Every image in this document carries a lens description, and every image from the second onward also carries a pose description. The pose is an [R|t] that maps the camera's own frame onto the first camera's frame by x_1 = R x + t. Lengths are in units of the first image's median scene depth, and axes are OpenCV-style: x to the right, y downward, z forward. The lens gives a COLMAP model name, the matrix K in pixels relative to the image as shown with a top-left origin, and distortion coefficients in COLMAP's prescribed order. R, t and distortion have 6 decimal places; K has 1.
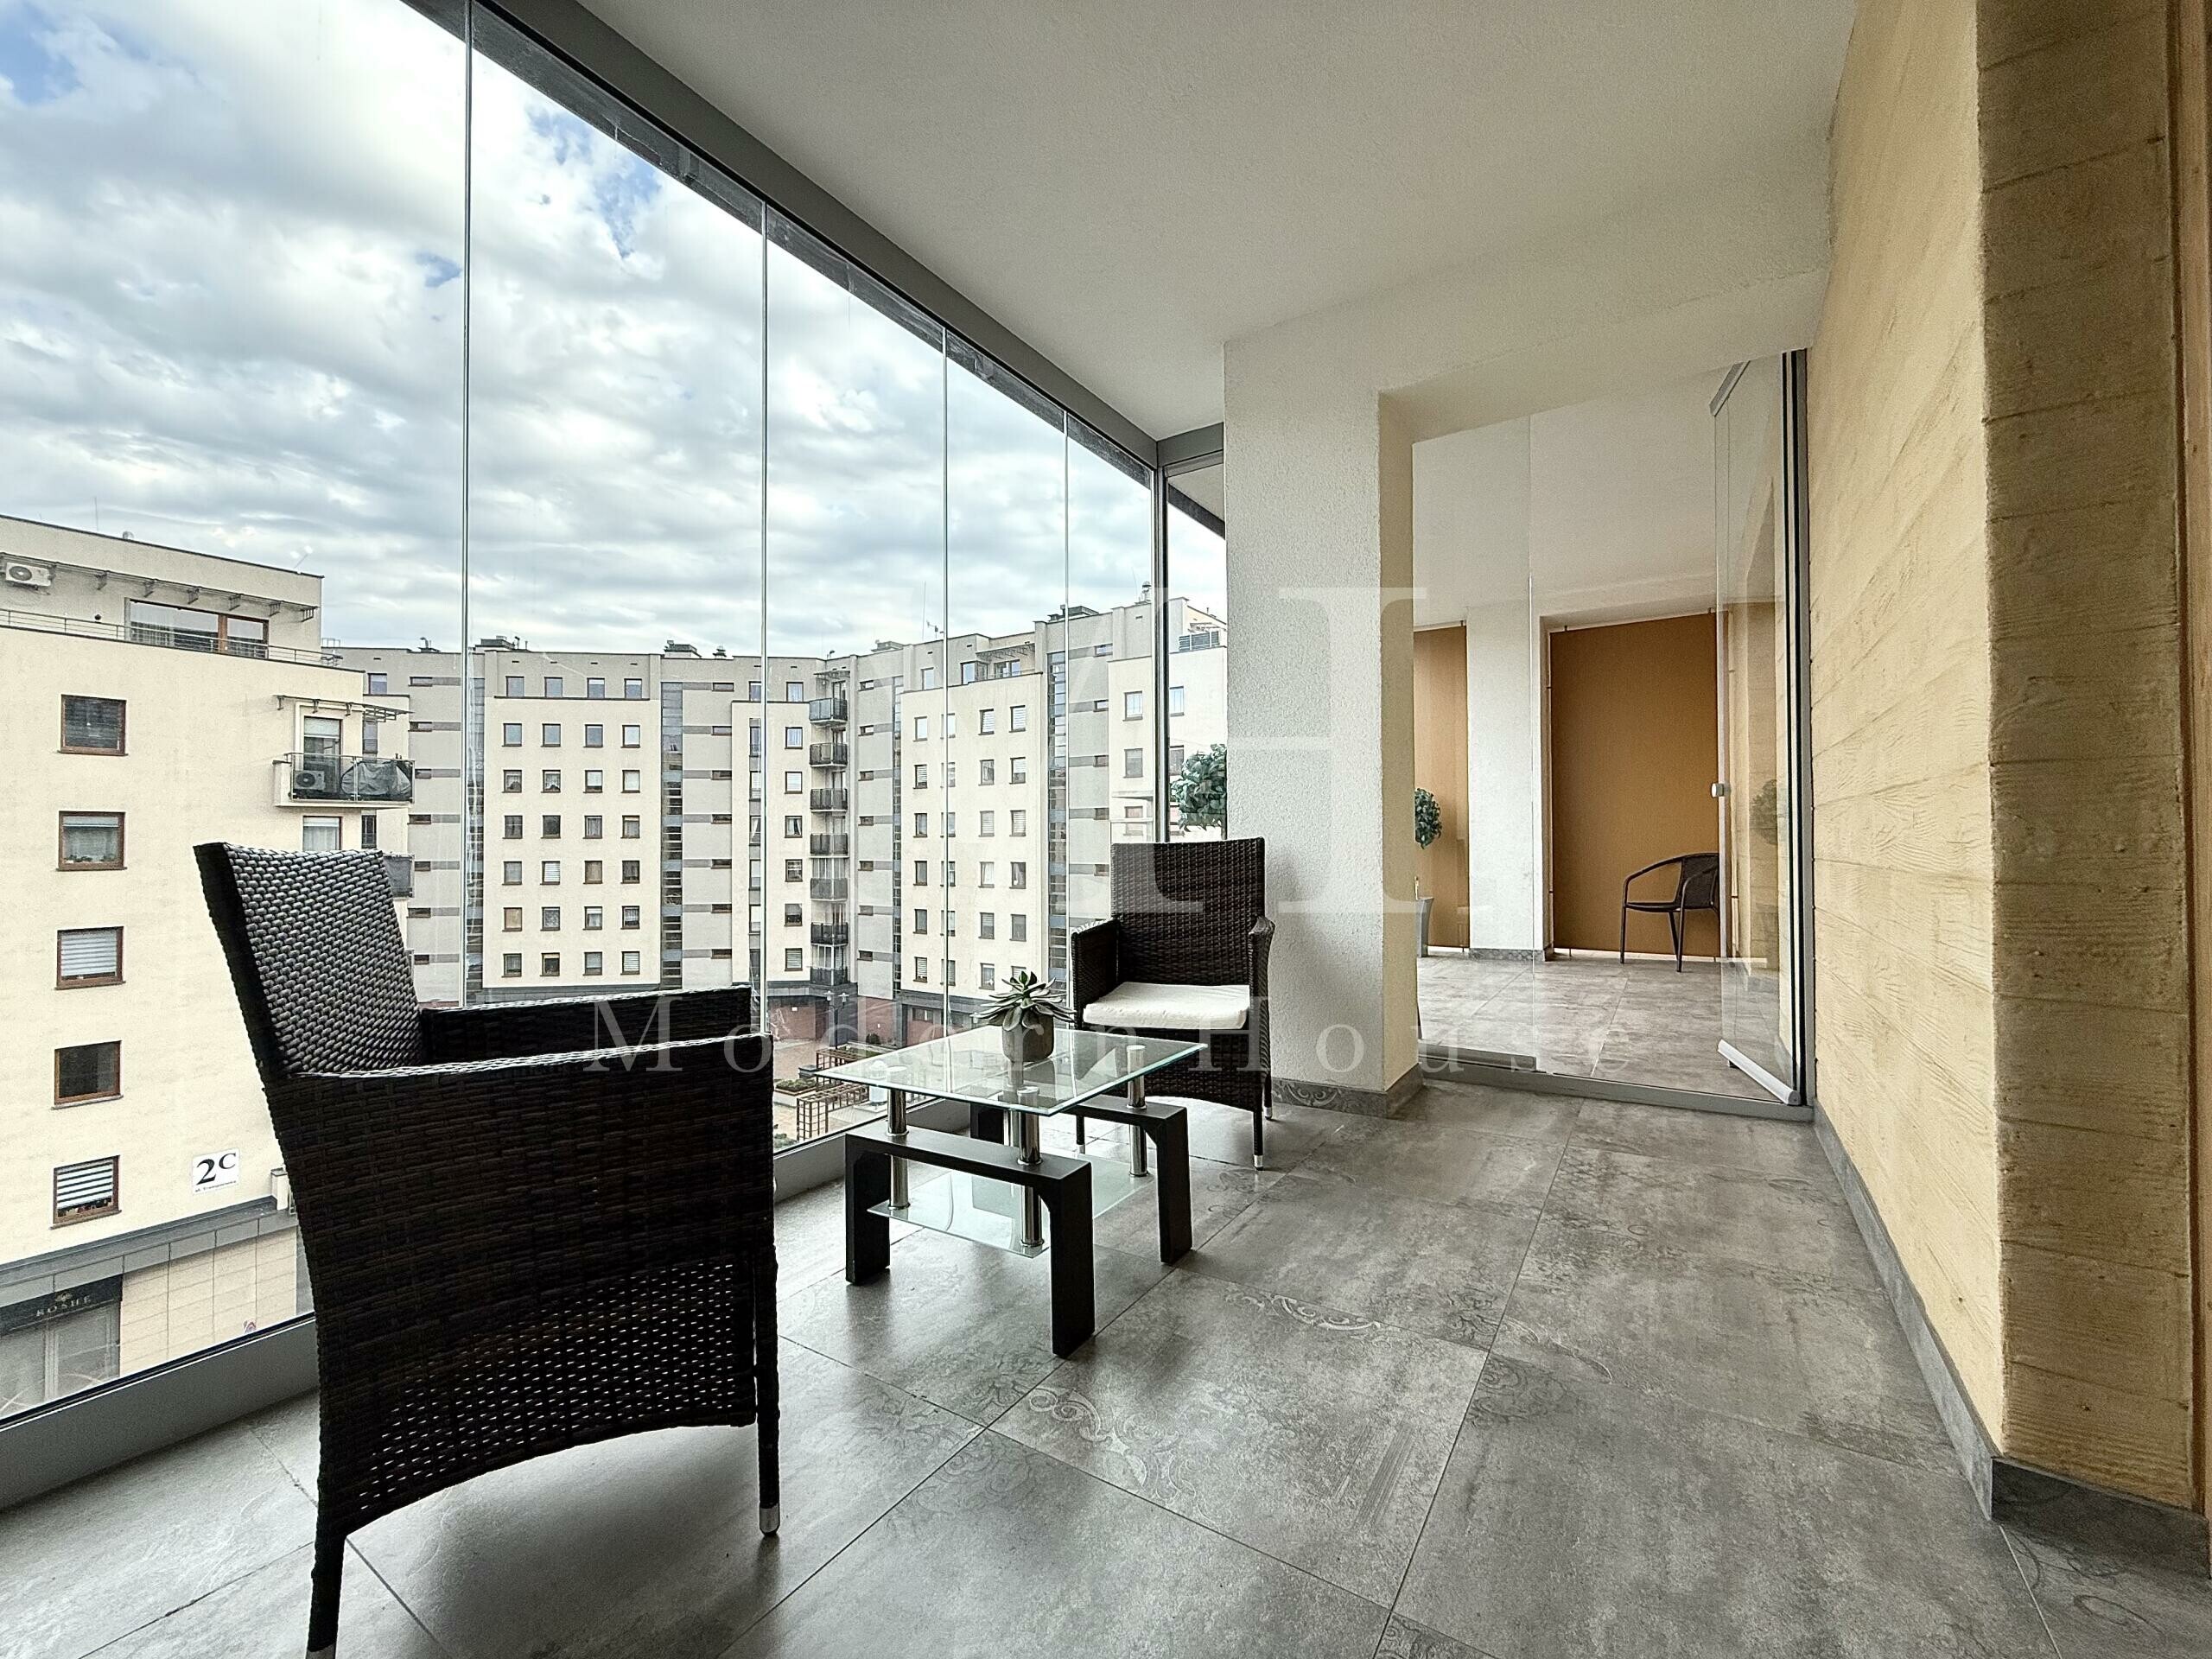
lens RADIAL K [[884.1, 0, 1101.4], [0, 884.1, 828.0], [0, 0, 1]] dist [-0.000668, -0.000048]
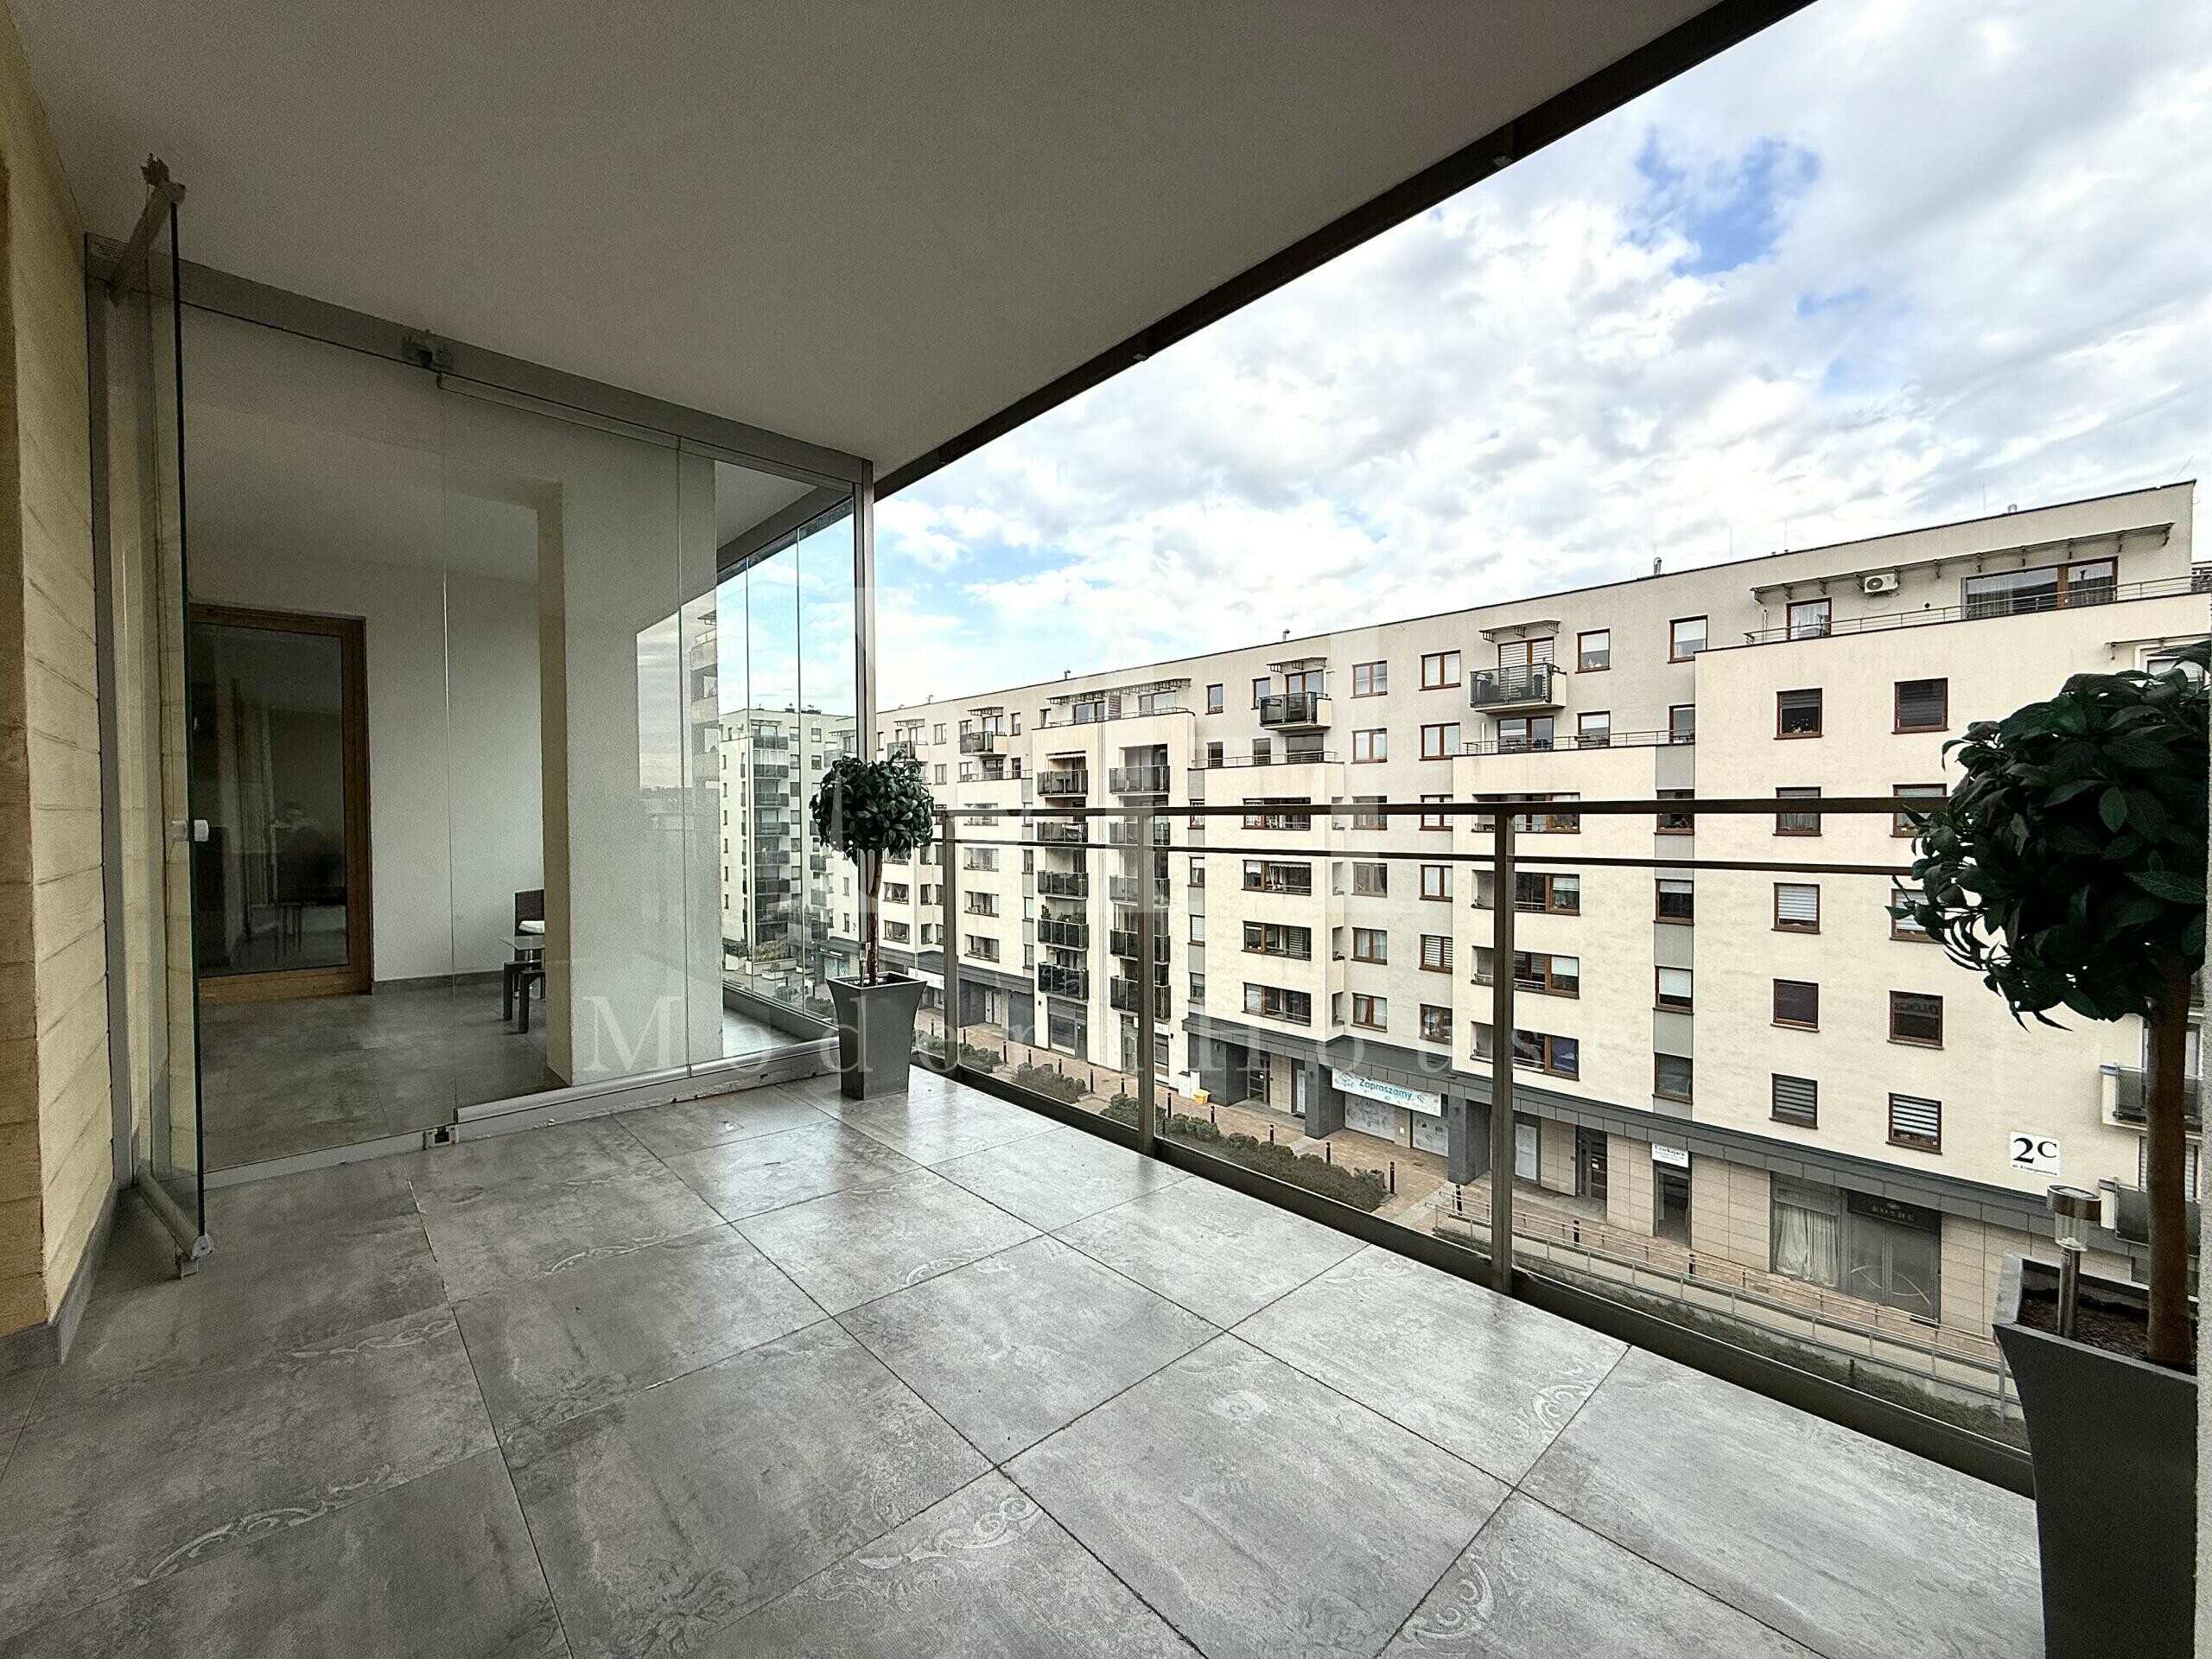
lens RADIAL K [[884.1, 0, 1101.4], [0, 884.1, 828.0], [0, 0, 1]] dist [-0.000668, -0.000048]
pose [[-0.242952, 0.023312, -0.969758, 0.169129], [0.019259, 0.999630, 0.019206, -0.003848], [0.969847, -0.014010, -0.243311, 0.262138]]
